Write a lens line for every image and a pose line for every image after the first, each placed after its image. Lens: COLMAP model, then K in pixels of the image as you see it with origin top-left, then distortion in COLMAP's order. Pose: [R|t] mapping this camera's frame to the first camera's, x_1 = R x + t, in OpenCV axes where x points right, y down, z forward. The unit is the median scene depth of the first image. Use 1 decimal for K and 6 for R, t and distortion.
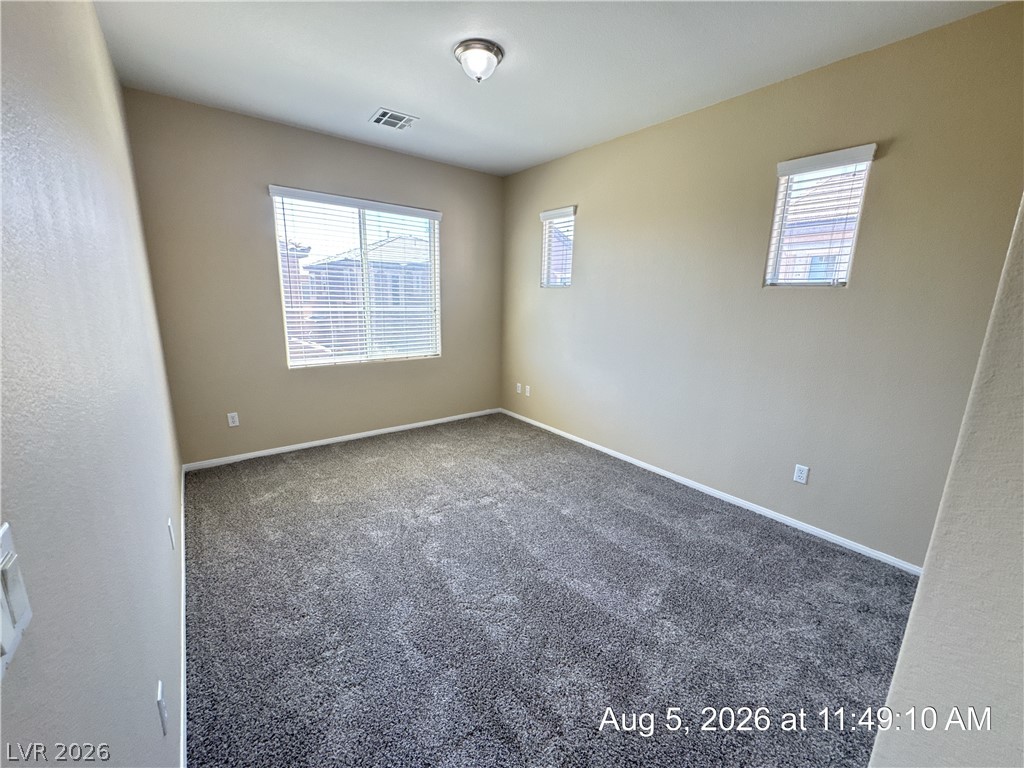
lens RADIAL K [[410.0, 0, 513.1], [0, 410.0, 384.5], [0, 0, 1]] dist [-0.002673, 0.000168]
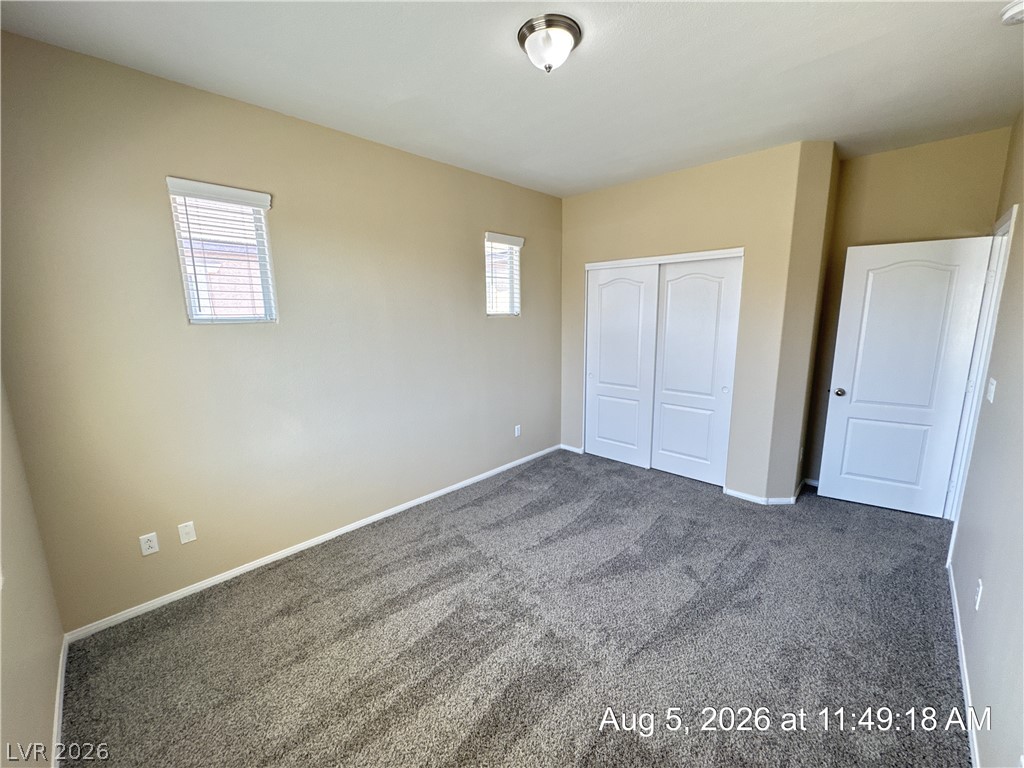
lens RADIAL K [[410.0, 0, 513.1], [0, 410.0, 384.5], [0, 0, 1]] dist [-0.002673, 0.000168]
pose [[-0.134507, -0.199933, 0.970533, -0.826039], [0.216602, 0.949816, 0.225684, -0.323037], [-0.966949, 0.240576, -0.084451, 1.109936]]
